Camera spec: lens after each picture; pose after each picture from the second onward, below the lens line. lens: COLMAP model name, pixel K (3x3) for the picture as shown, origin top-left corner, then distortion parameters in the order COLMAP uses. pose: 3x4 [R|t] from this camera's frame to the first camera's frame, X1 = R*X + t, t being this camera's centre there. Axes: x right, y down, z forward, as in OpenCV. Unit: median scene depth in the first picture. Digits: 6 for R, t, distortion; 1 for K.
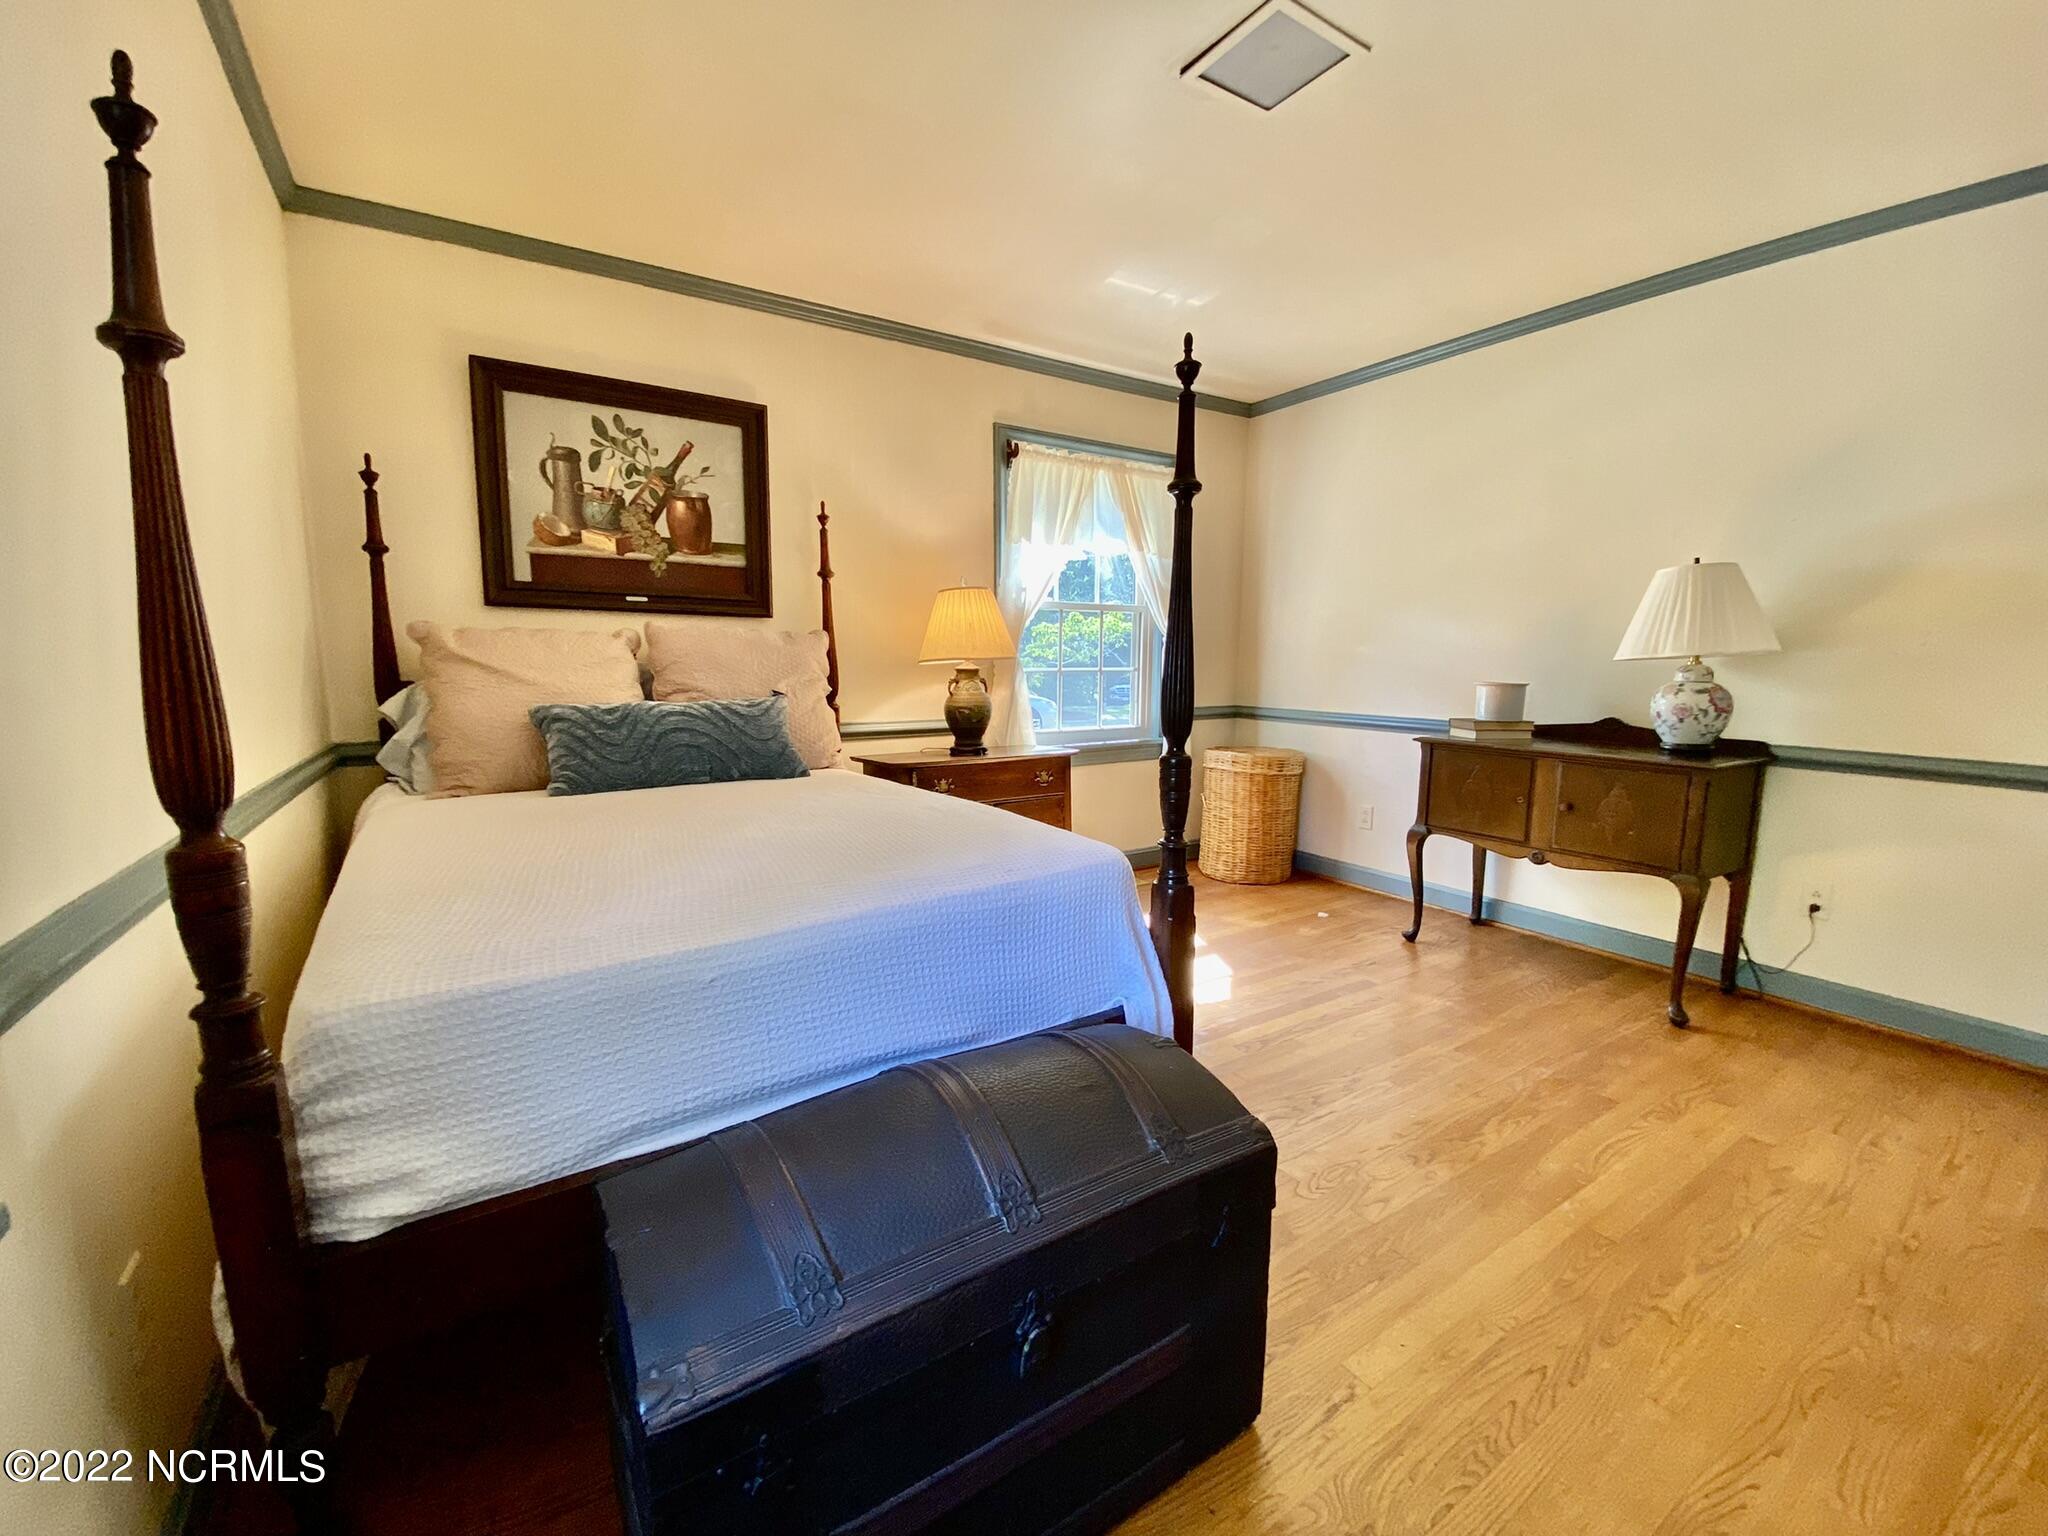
lens RADIAL K [[818.6, 0, 1030.4], [0, 818.6, 773.2], [0, 0, 1]] dist [0.007575, -0.017342]
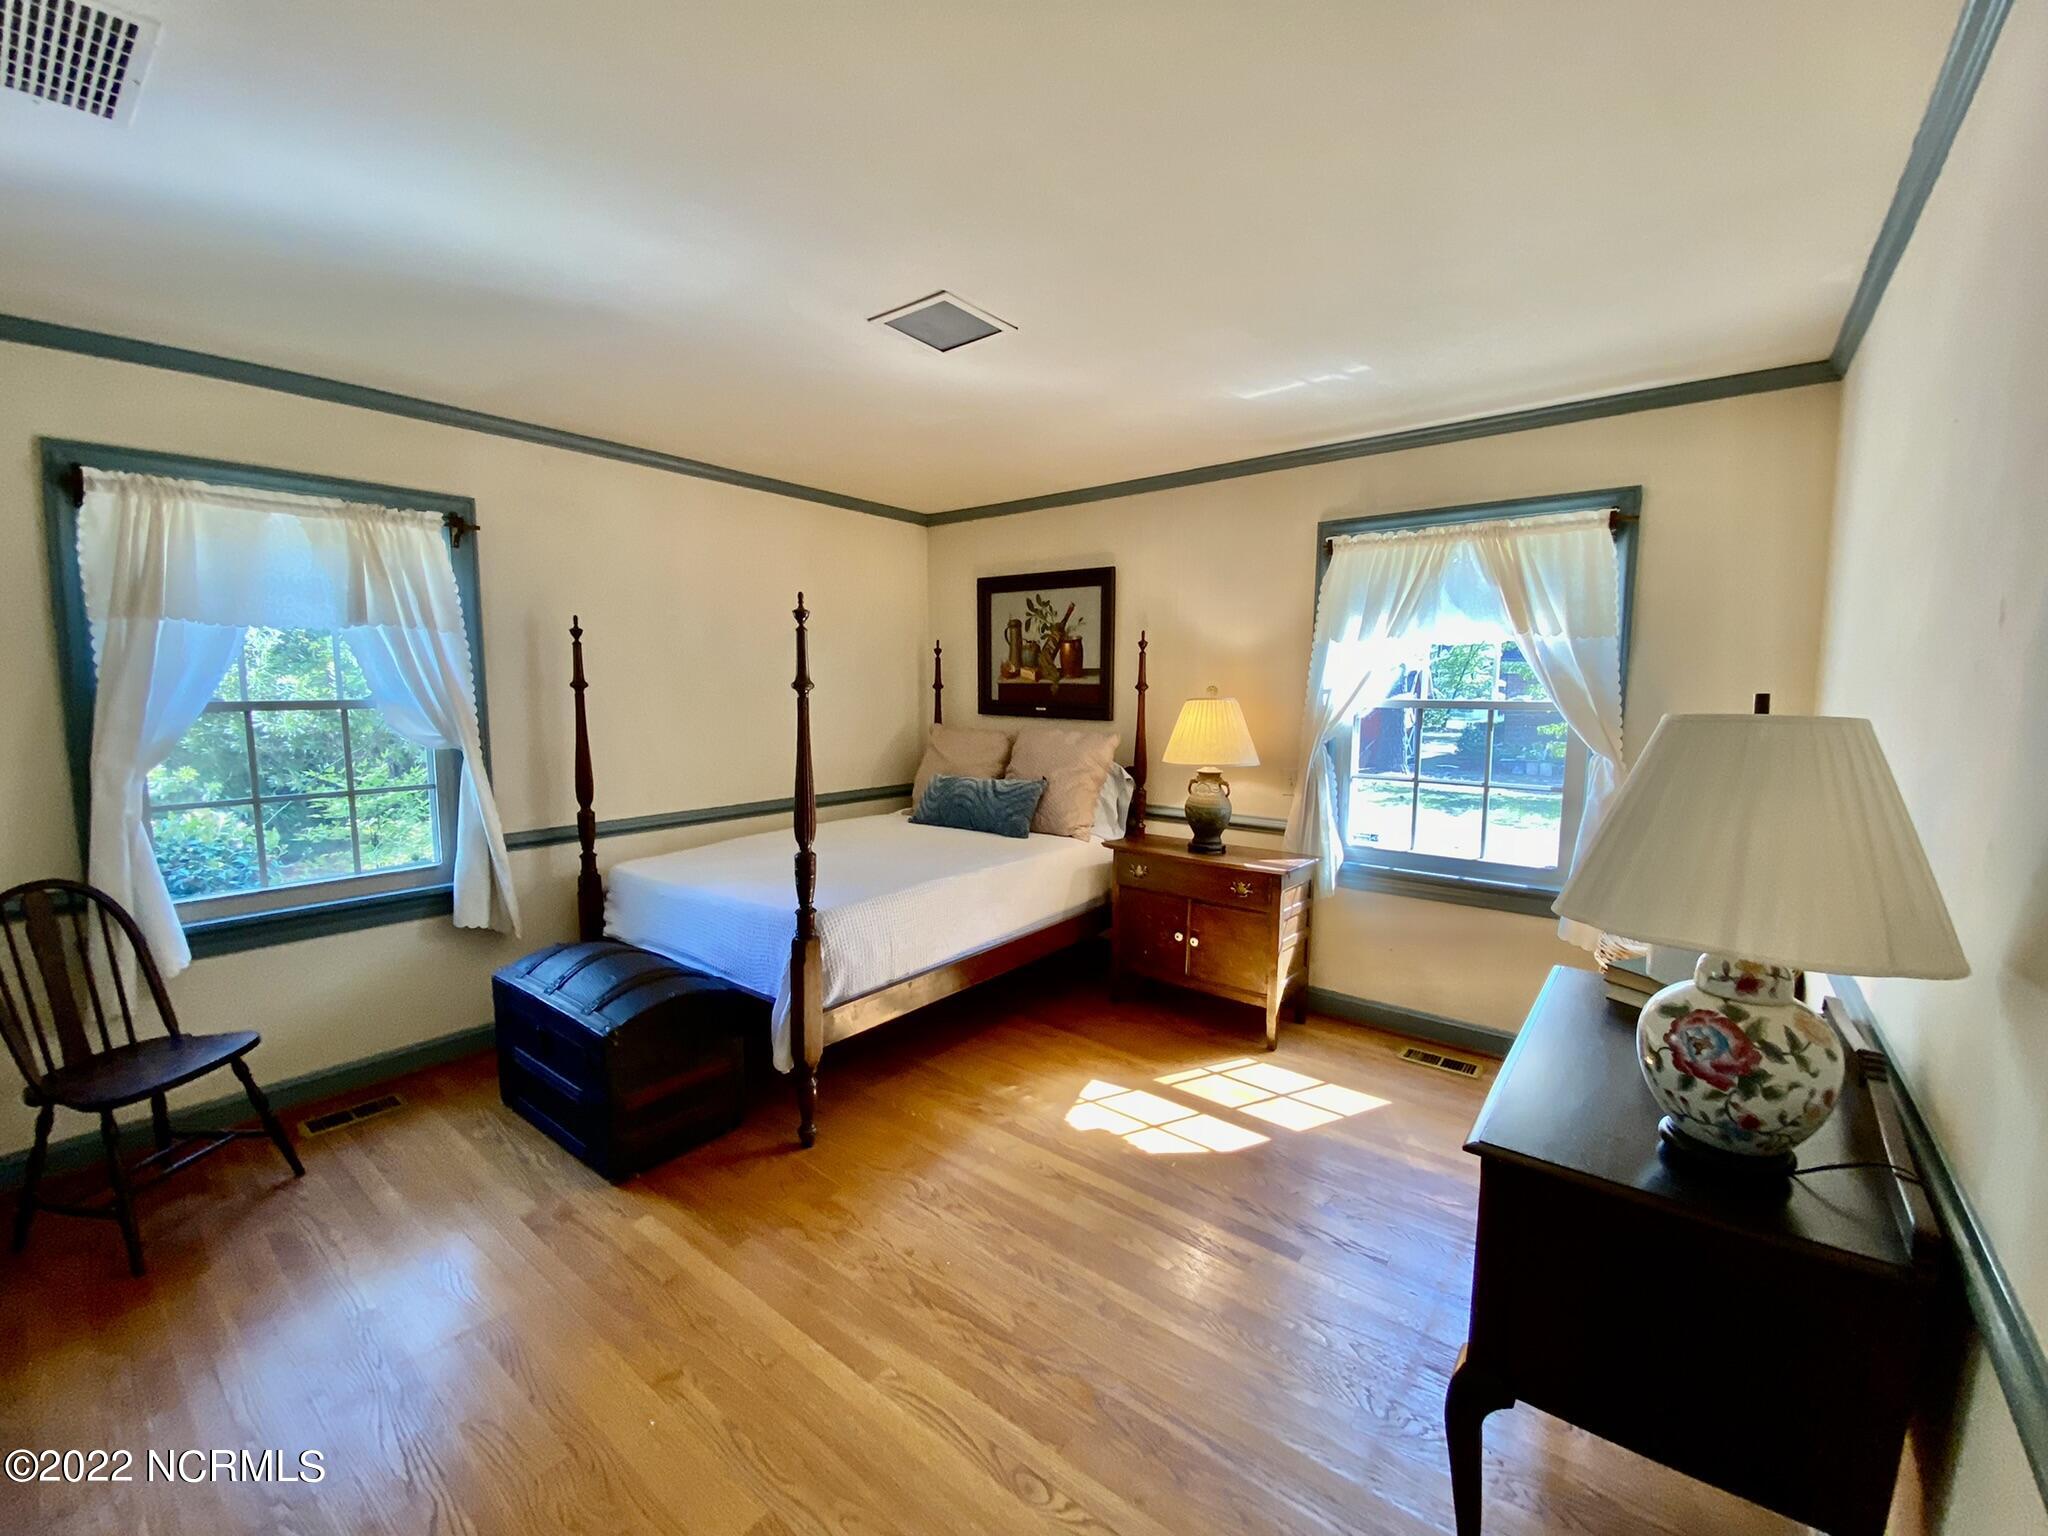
lens RADIAL K [[820.7, 0, 1021.1], [0, 820.7, 767.2], [0, 0, 1]] dist [0.025669, -0.023828]
pose [[0.310587, 0.088252, -0.946439, 0.996502], [-0.137763, 0.989347, 0.047044, -0.173344], [0.940509, 0.115773, 0.319437, 0.486988]]
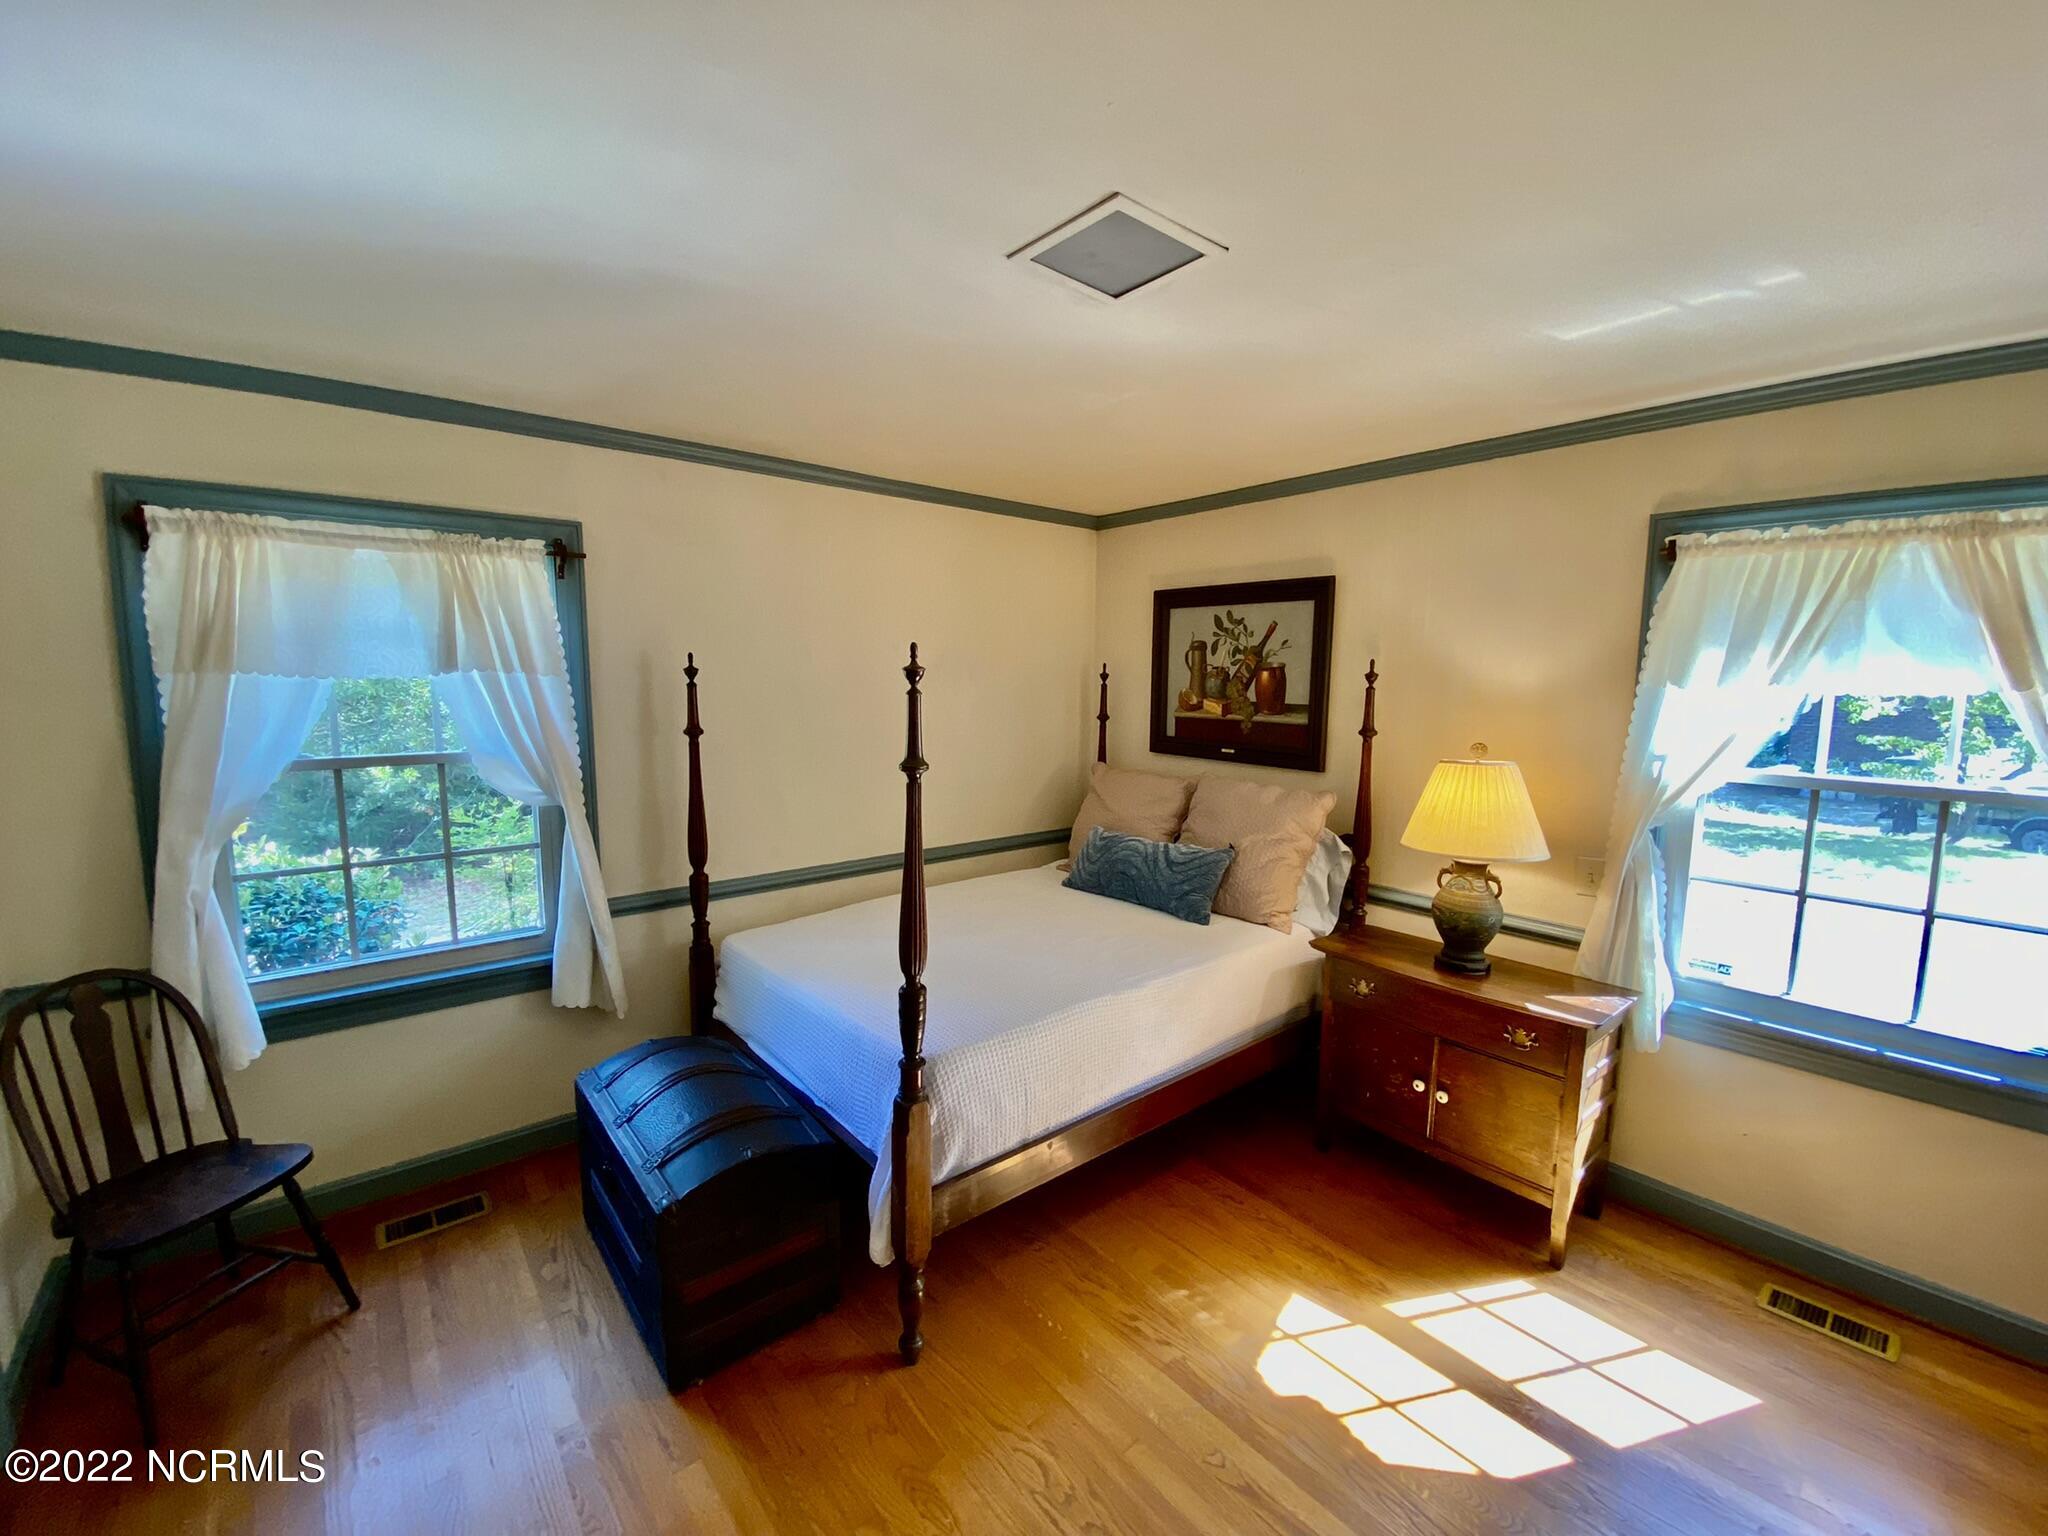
lens RADIAL K [[820.7, 0, 1021.1], [0, 820.7, 767.2], [0, 0, 1]] dist [0.025669, -0.023828]
pose [[0.107969, 0.107736, -0.988299, 0.745450], [-0.151043, 0.984348, 0.090804, -0.257180], [0.982613, 0.139472, 0.122552, 0.540887]]
